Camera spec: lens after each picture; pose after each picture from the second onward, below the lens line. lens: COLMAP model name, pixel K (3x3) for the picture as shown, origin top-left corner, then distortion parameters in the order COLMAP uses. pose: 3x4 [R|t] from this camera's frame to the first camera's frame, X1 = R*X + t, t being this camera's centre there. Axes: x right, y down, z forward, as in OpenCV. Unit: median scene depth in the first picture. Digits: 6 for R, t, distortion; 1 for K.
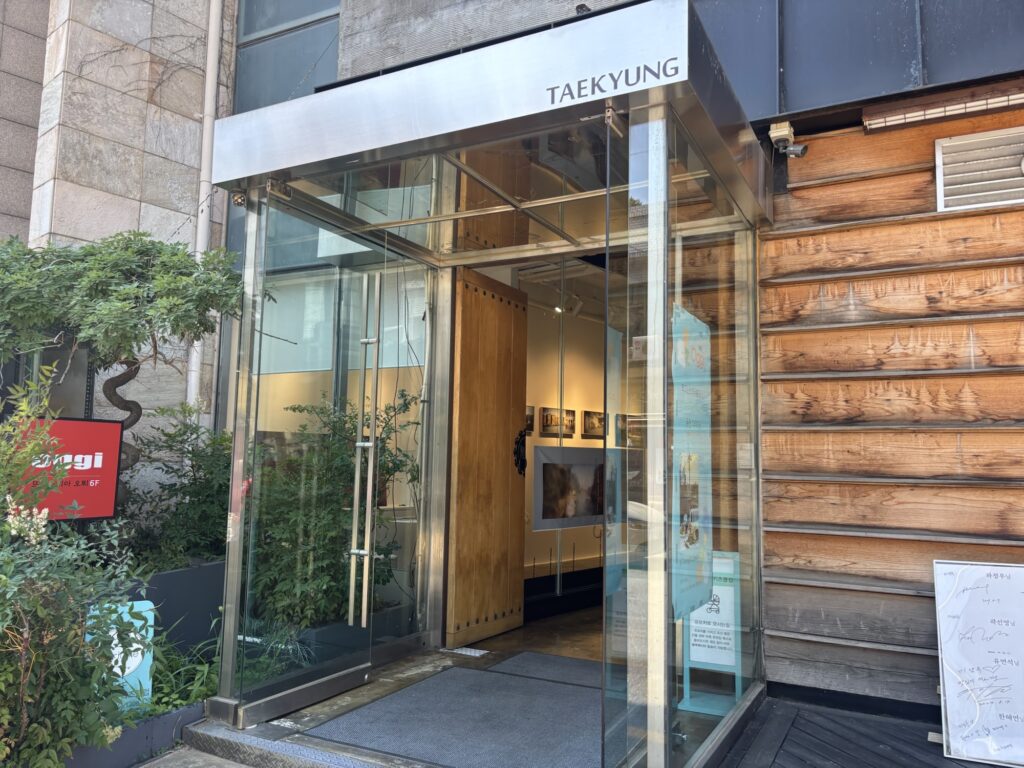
lens RADIAL K [[776.5, 0, 511.6], [0, 776.5, 383.5], [0, 0, 1]] dist [0.034804, -0.016372]
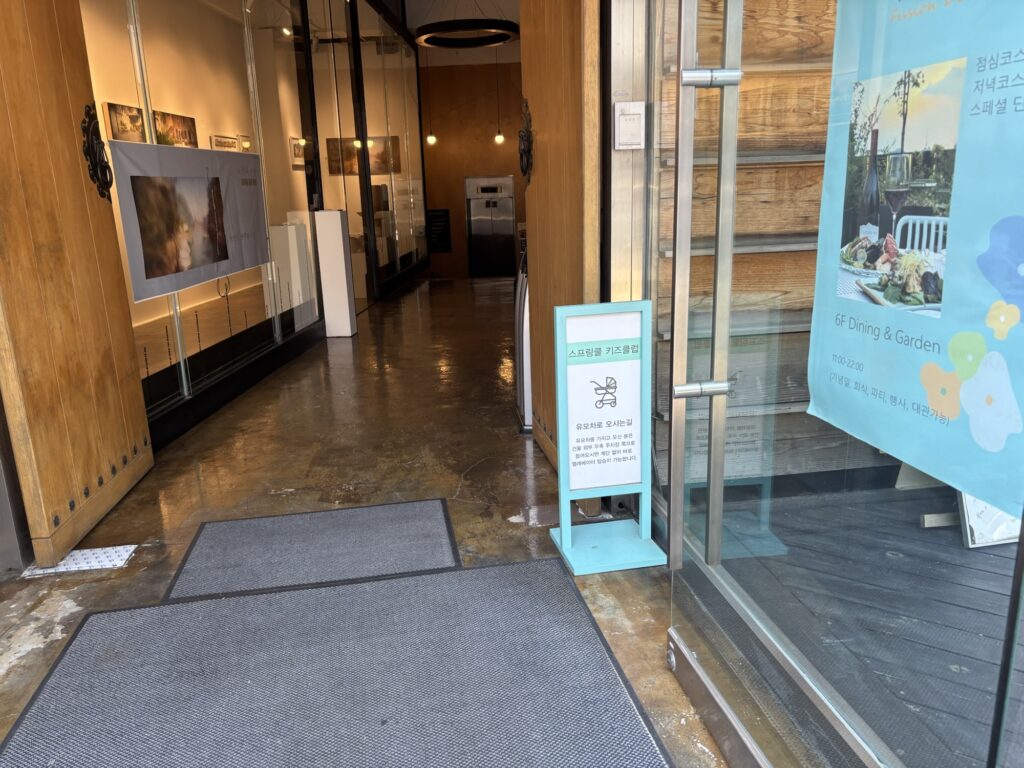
lens RADIAL K [[776.5, 0, 507.3], [0, 776.5, 389.5], [0, 0, 1]] dist [0.034804, -0.016372]
pose [[0.808098, -0.197044, 0.555113, -0.095435], [-0.006766, 0.939224, 0.343238, 0.064753], [-0.589009, -0.281126, 0.757652, 0.477327]]
